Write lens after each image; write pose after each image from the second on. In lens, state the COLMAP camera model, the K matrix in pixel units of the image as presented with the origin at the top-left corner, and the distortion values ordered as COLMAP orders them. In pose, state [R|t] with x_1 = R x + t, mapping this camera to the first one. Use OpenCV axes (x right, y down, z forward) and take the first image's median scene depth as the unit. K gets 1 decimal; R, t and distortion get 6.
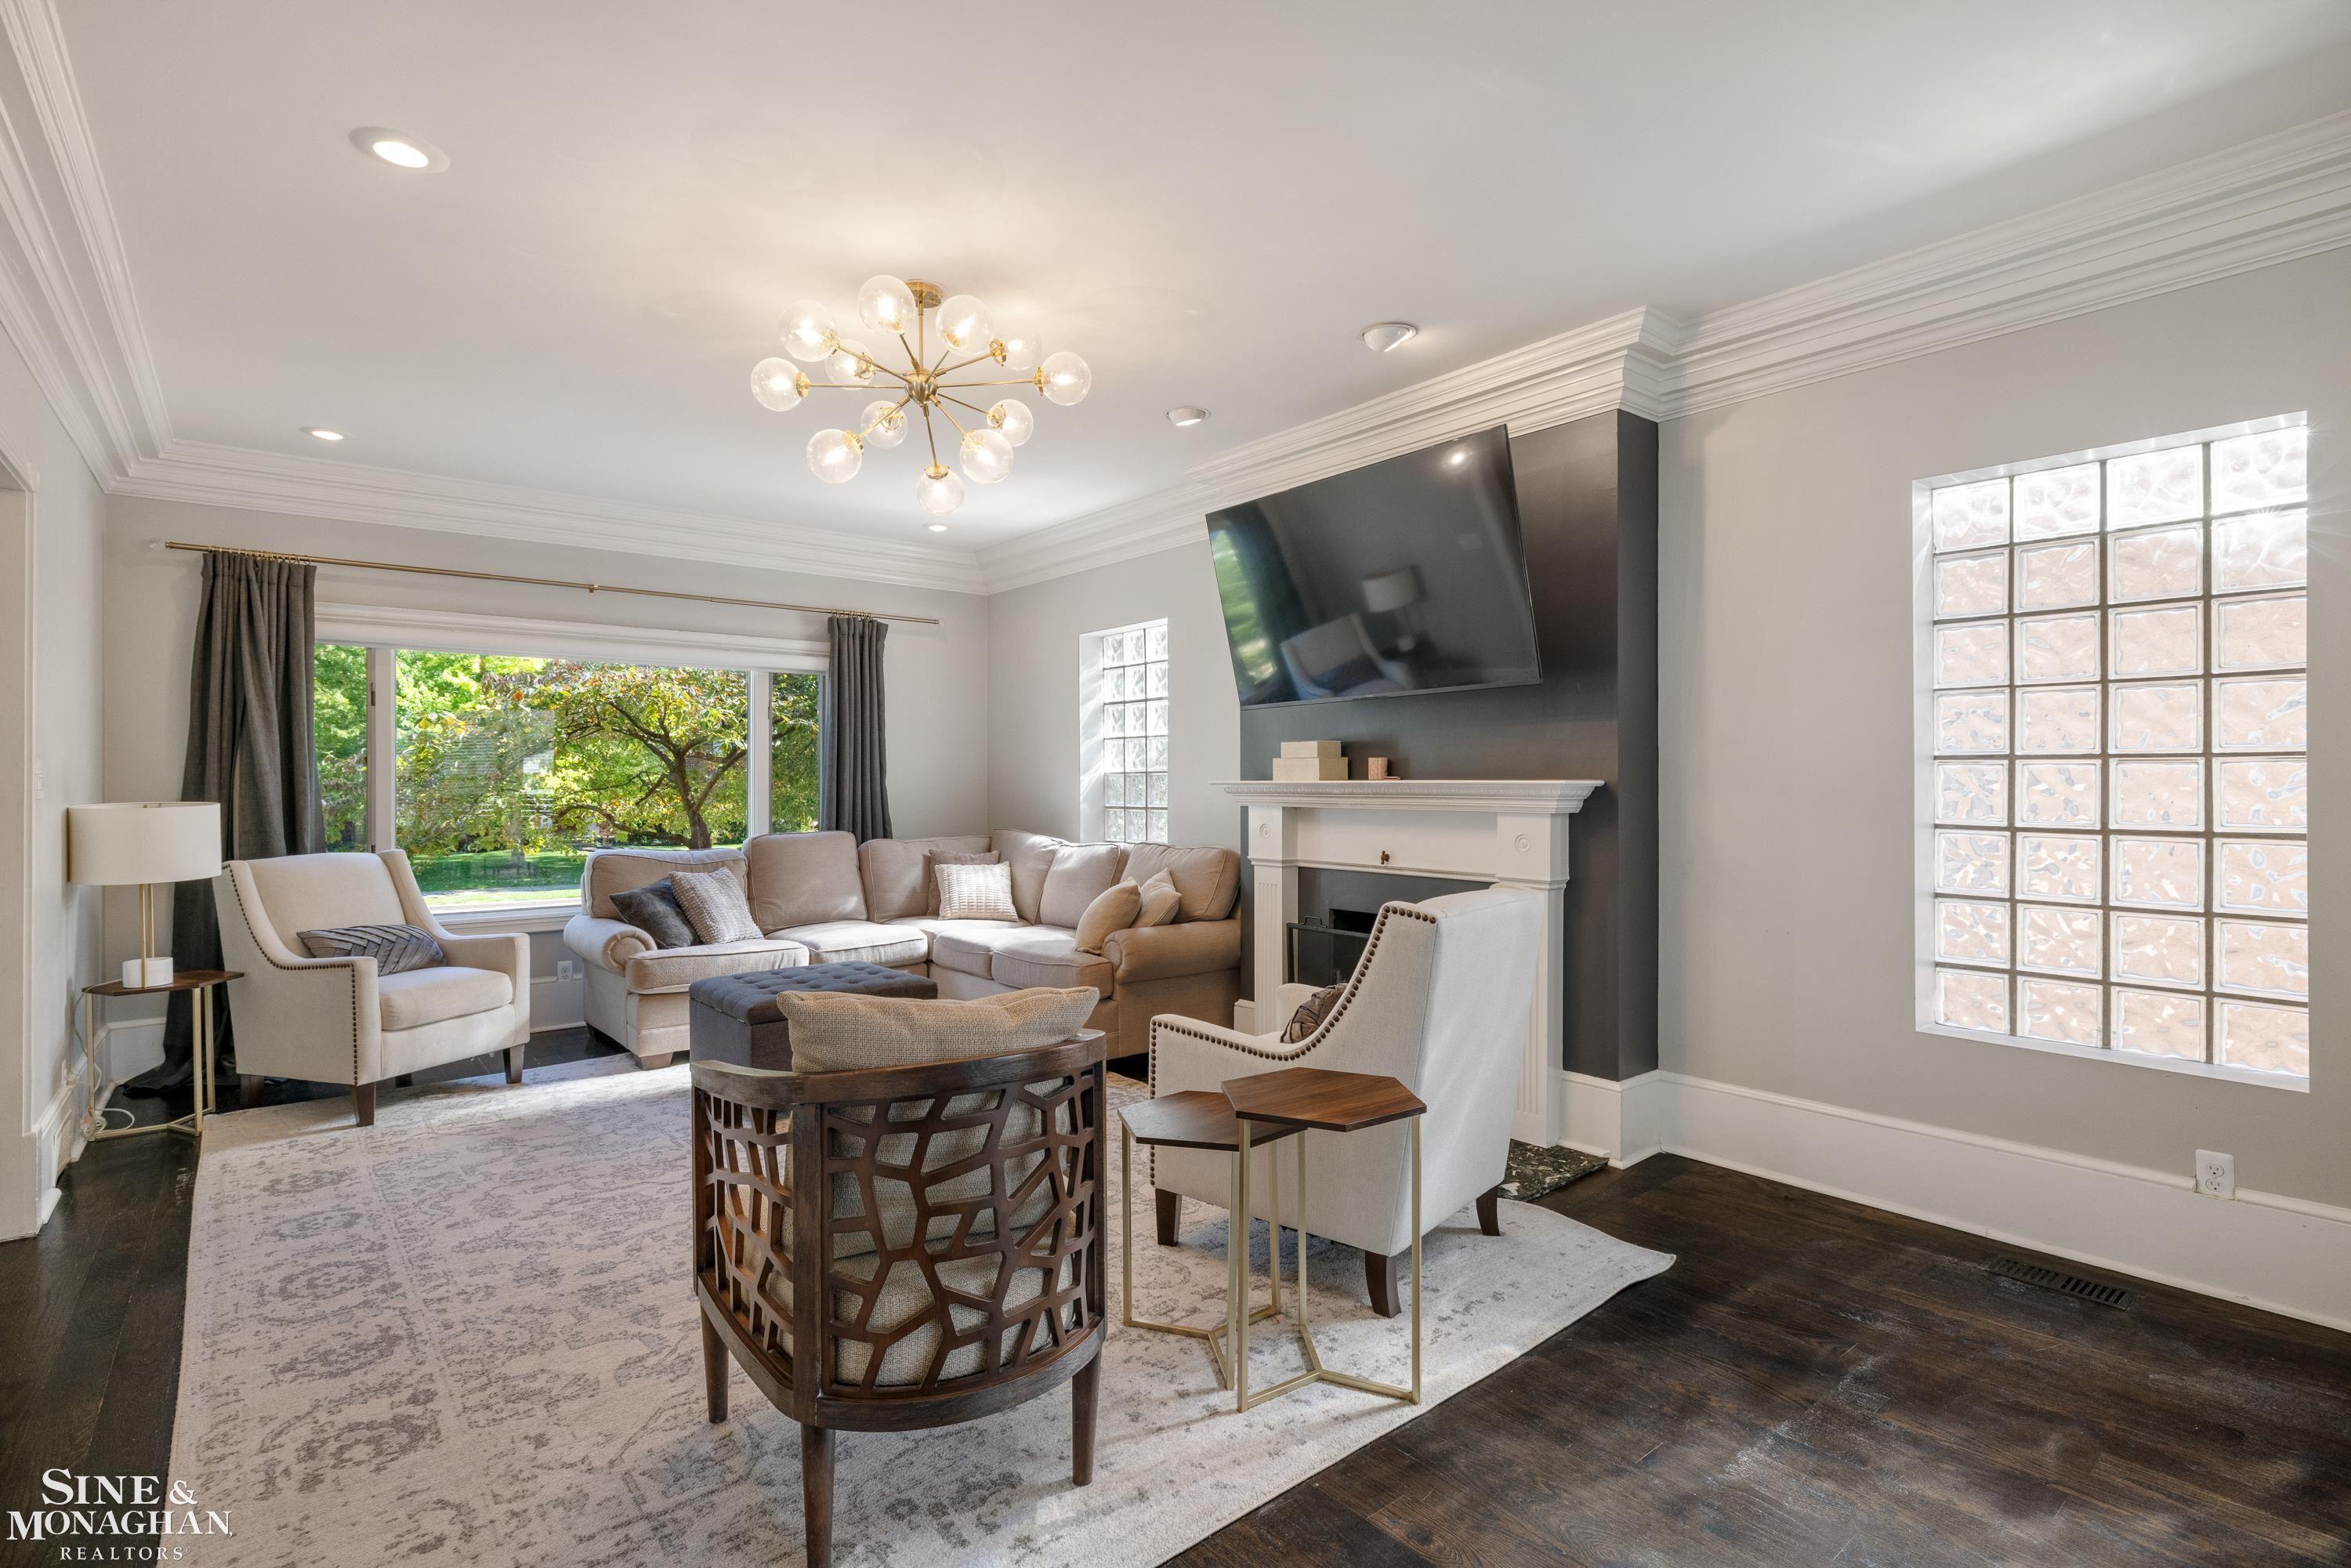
lens RADIAL K [[1124.9, 0, 1200.4], [0, 1124.9, 794.0], [0, 0, 1]] dist [-0.002800, 0.000781]
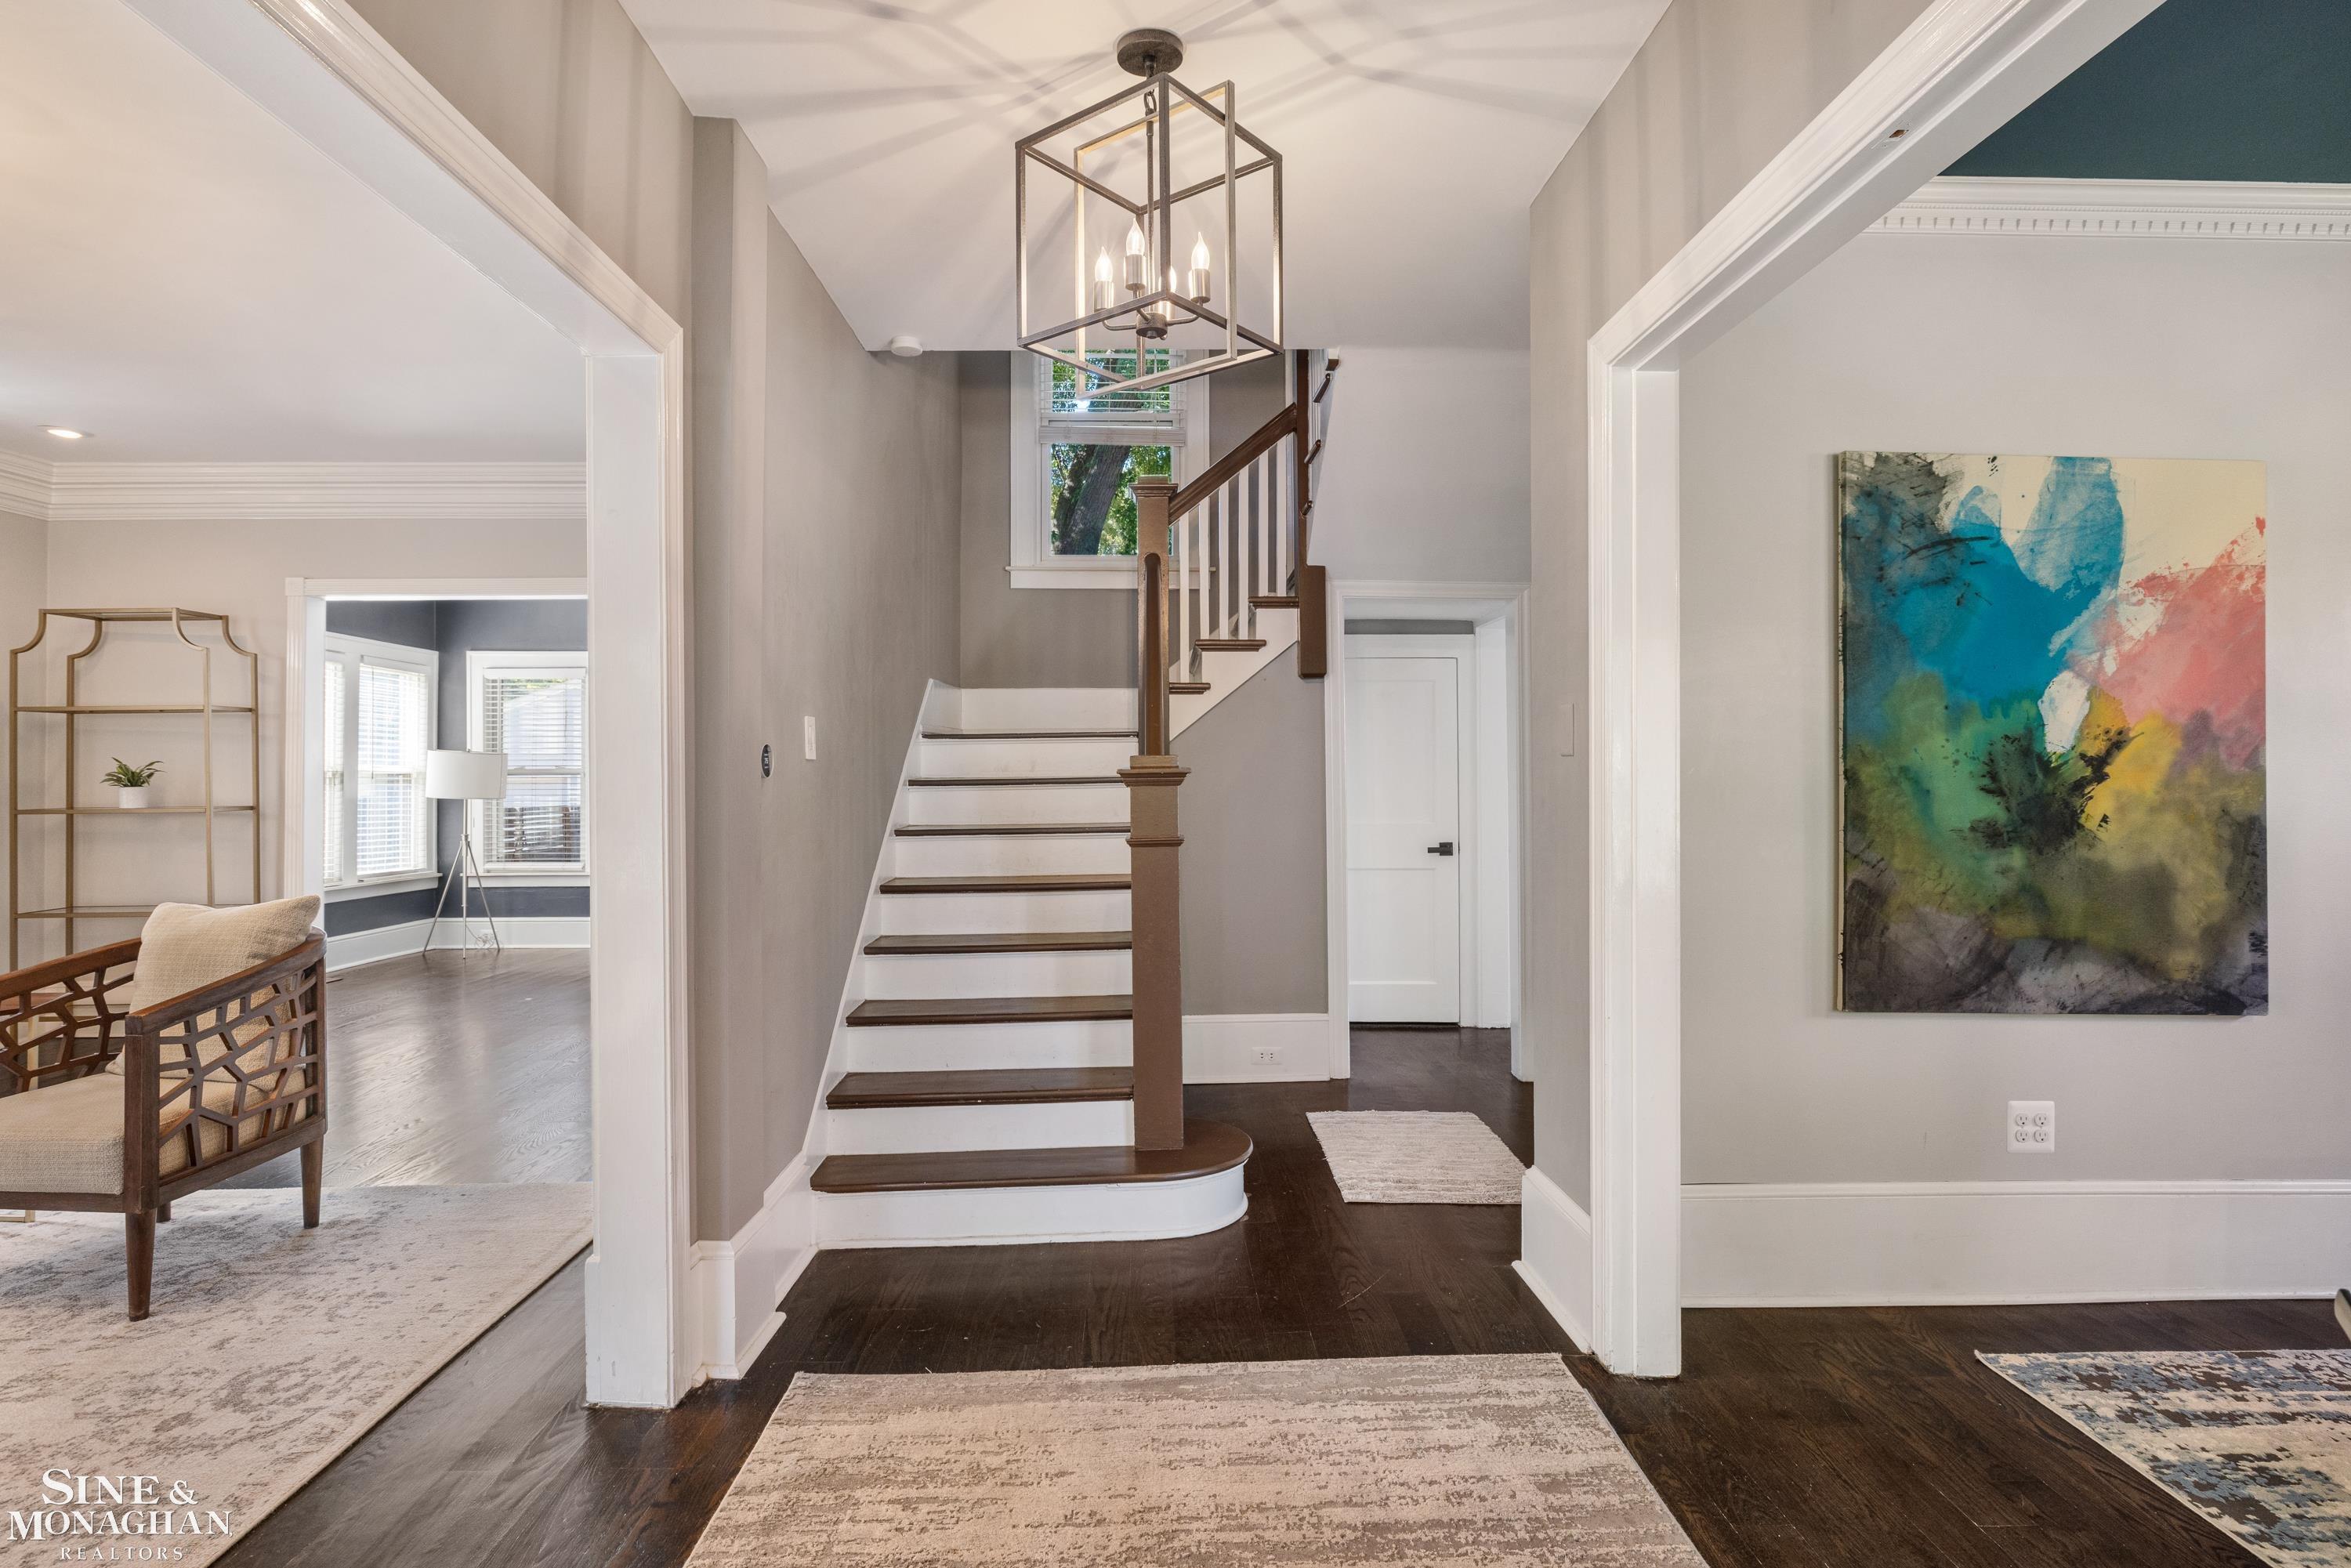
lens RADIAL K [[1192.1, 0, 1172.2], [0, 1192.1, 760.2], [0, 0, 1]] dist [-0.002934, -0.000724]
pose [[-0.788470, 0.015903, 0.614867, -1.289613], [0.016689, 0.999851, -0.004460, 0.004377], [-0.614846, 0.006745, -0.788618, 0.831945]]
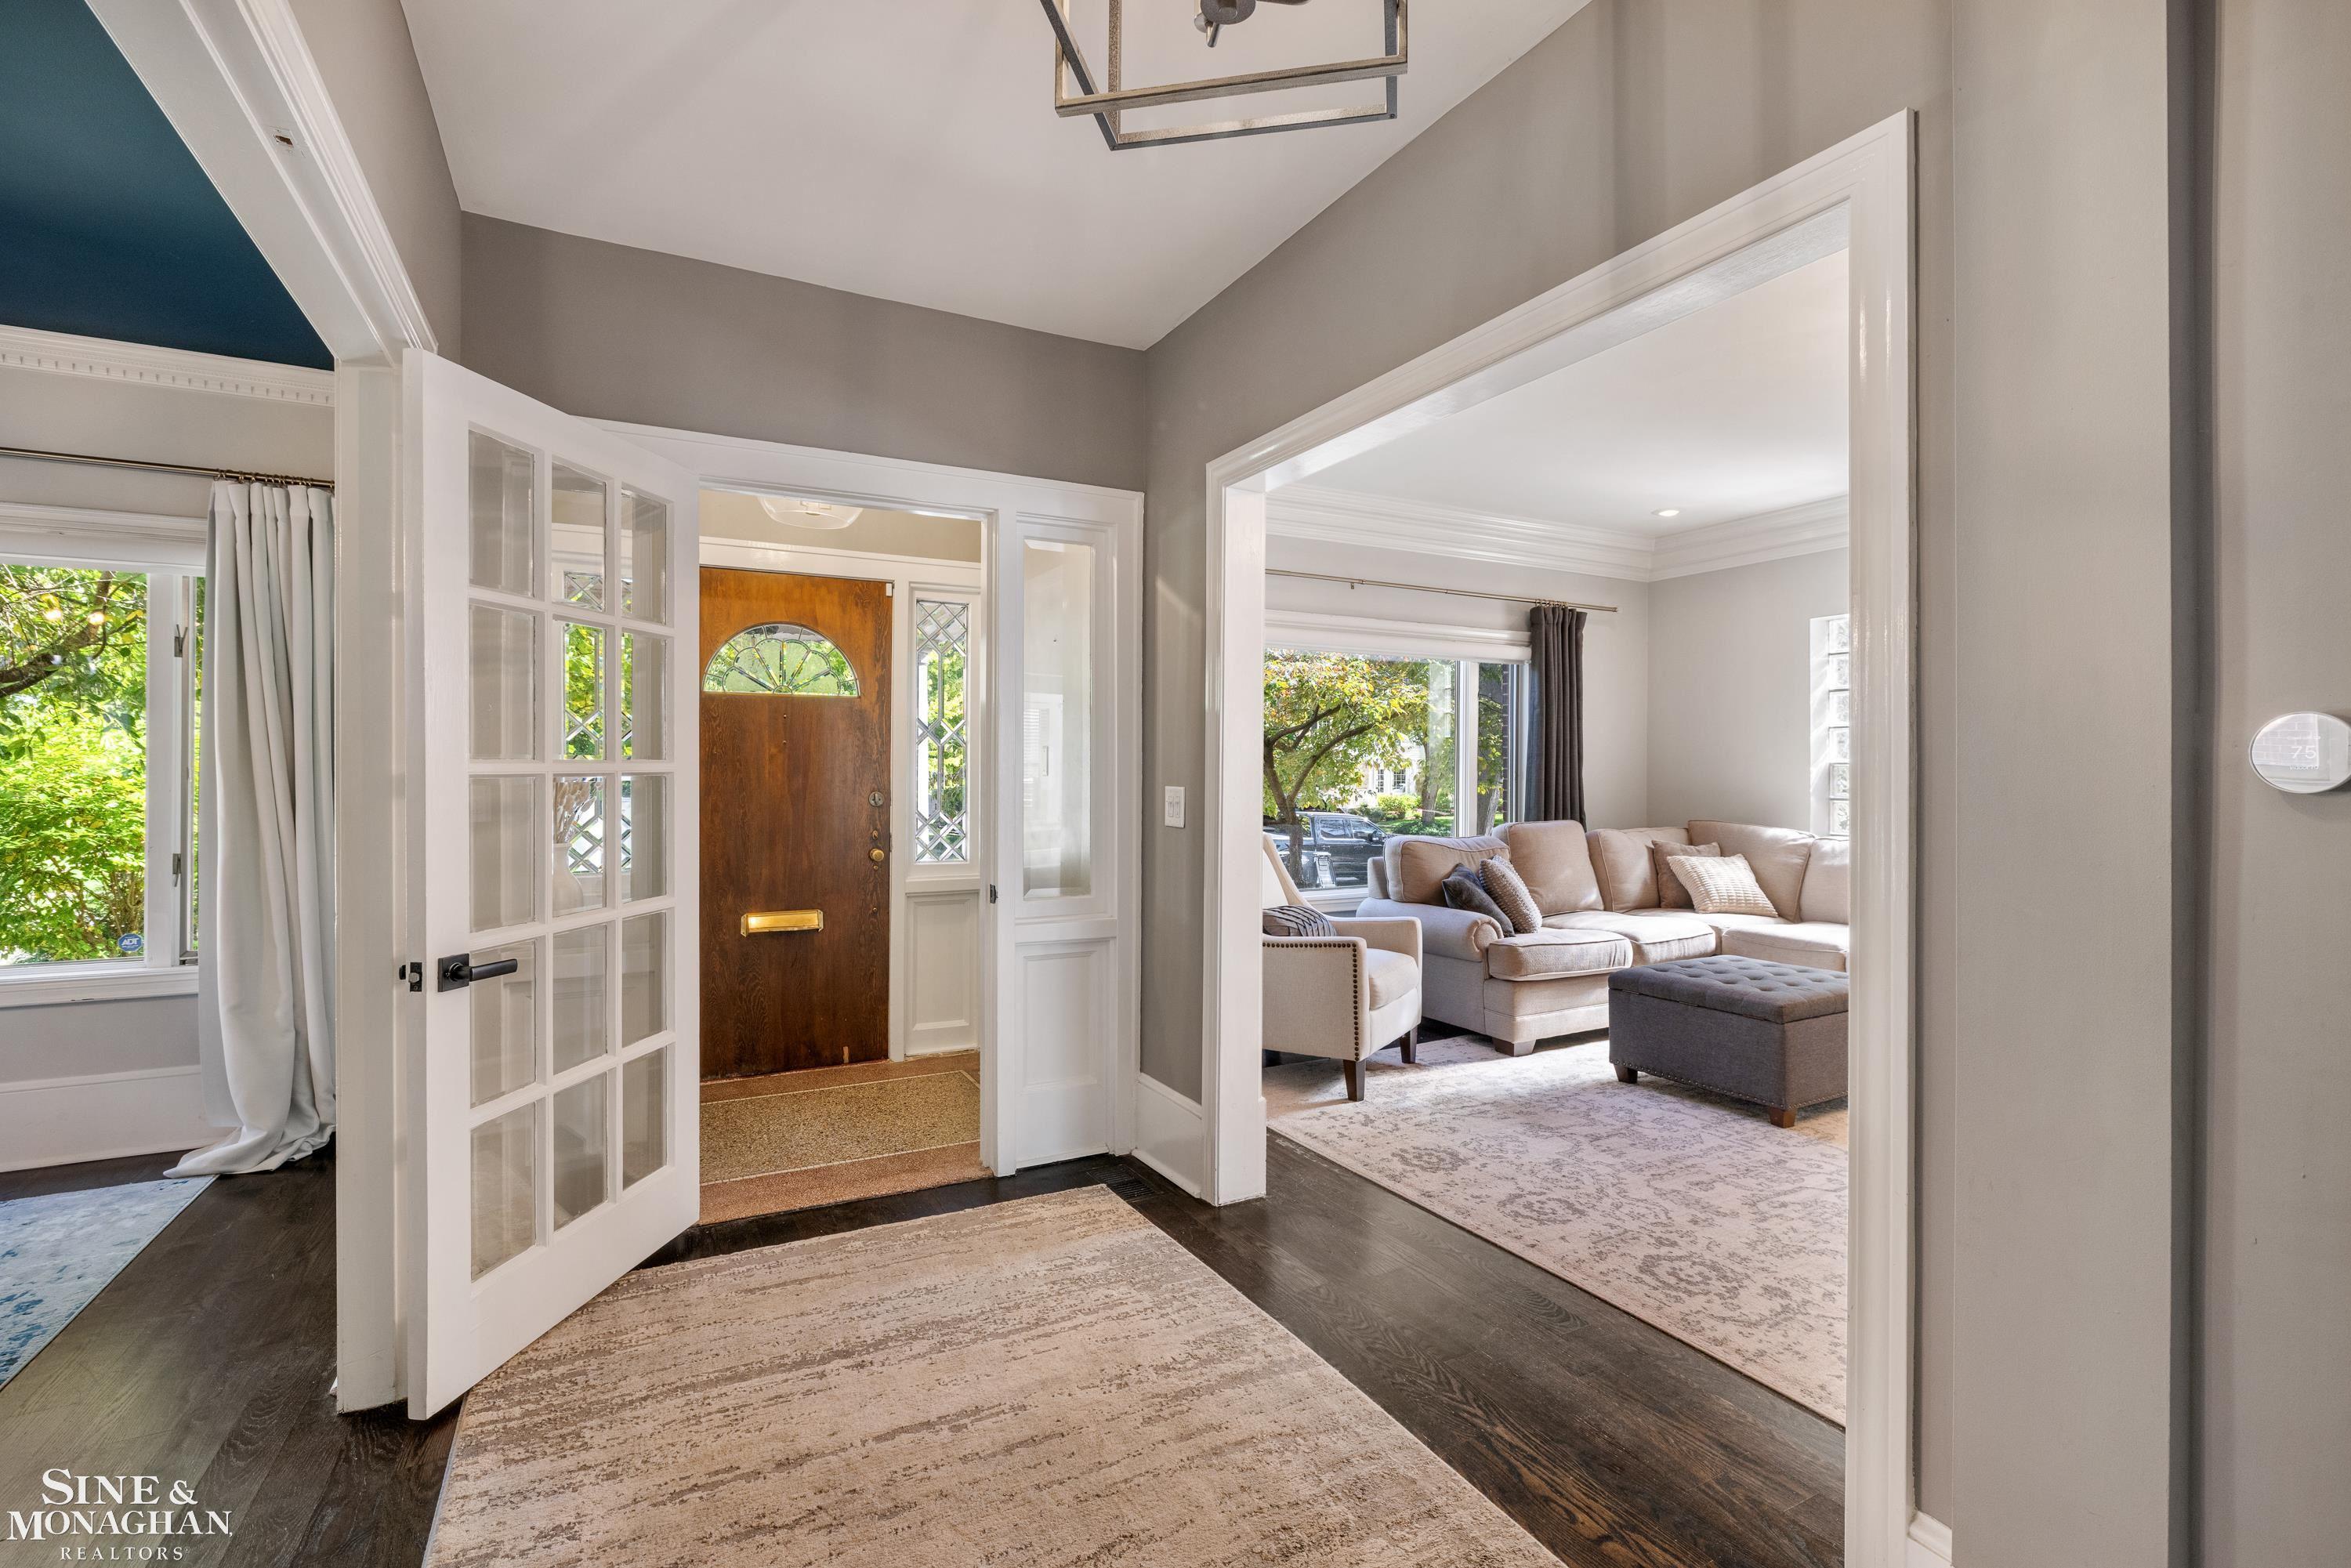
lens RADIAL K [[1079.8, 0, 1170.3], [0, 1079.8, 777.2], [0, 0, 1]] dist [-0.002227, -0.000120]
pose [[0.977957, 0.004926, -0.208749, -0.827546], [-0.006451, 0.999957, -0.006628, 0.005403], [0.208707, 0.007828, 0.977947, -0.014751]]
